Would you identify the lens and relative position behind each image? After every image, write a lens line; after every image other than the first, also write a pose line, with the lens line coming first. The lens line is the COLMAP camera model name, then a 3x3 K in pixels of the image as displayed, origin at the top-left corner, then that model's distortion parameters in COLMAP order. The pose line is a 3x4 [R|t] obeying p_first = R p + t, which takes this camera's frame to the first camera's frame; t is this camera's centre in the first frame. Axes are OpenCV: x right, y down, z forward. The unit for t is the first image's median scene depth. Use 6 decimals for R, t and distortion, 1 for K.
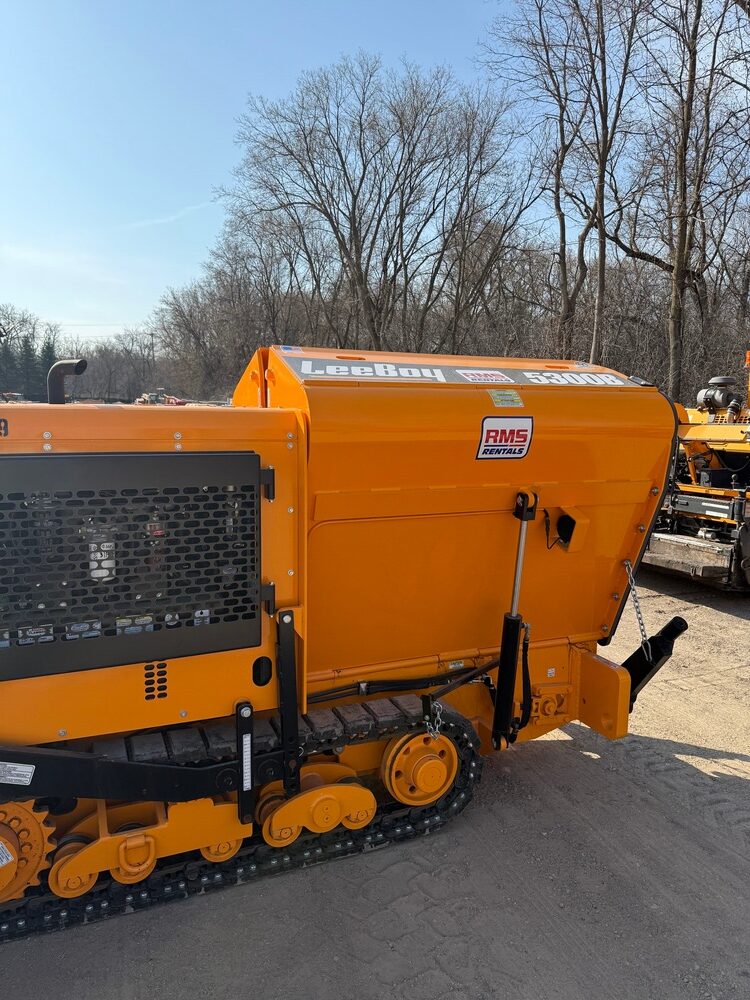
lens RADIAL K [[702.1, 0, 382.7], [0, 702.1, 495.7], [0, 0, 1]] dist [0.041256, -0.057061]
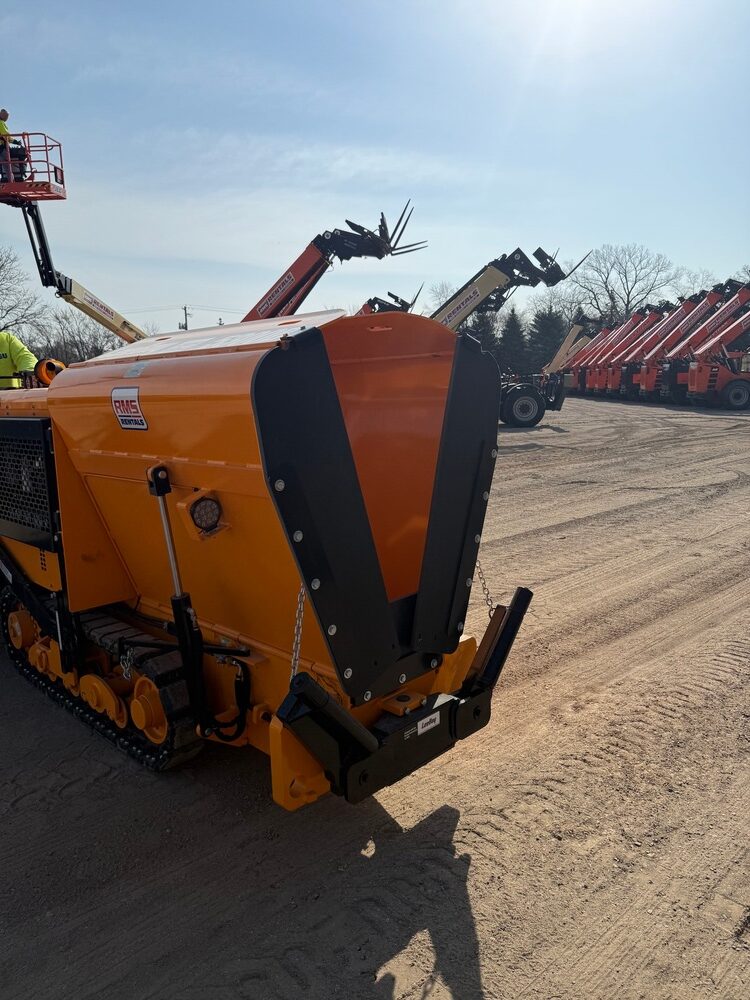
lens RADIAL K [[702.1, 0, 368.0], [0, 702.1, 489.5], [0, 0, 1]] dist [0.041256, -0.057061]
pose [[0.346725, 0.107772, -0.931755, 0.417047], [-0.080138, 0.993149, 0.085052, -0.026920], [0.934537, 0.045179, 0.352986, 0.323626]]
